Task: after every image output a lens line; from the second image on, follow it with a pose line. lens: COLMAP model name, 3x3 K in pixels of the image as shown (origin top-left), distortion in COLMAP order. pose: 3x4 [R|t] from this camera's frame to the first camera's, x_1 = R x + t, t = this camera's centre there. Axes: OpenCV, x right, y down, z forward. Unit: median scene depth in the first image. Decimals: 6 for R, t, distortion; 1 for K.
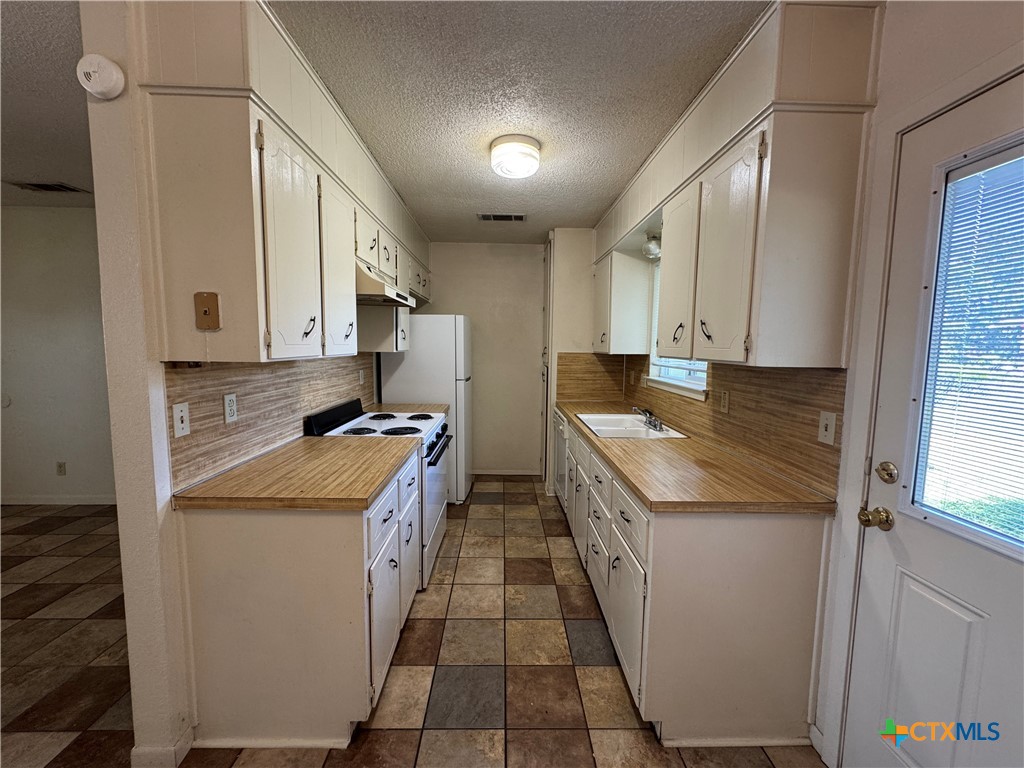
lens RADIAL K [[411.7, 0, 509.7], [0, 411.7, 384.1], [0, 0, 1]] dist [-0.002105, 0.000248]
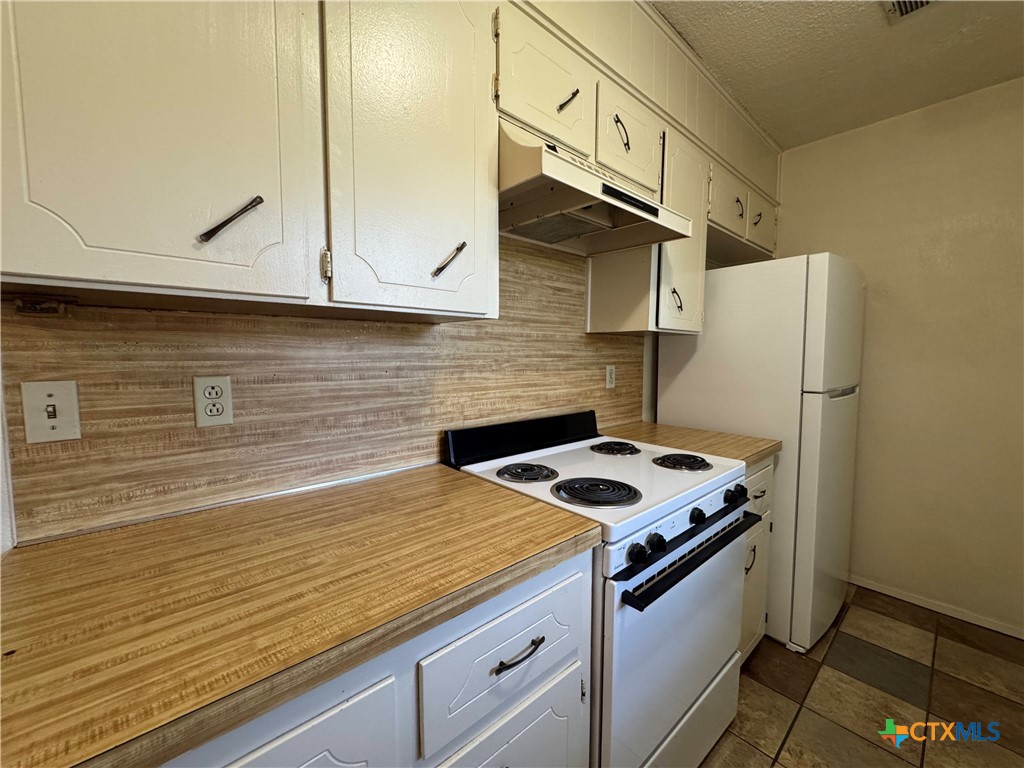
lens RADIAL K [[411.7, 0, 509.7], [0, 411.7, 384.1], [0, 0, 1]] dist [-0.002105, 0.000248]
pose [[0.654062, 0.047661, -0.754938, 0.010426], [-0.069177, 0.997600, 0.003048, 0.003619], [0.753272, 0.050231, 0.655789, 0.663551]]
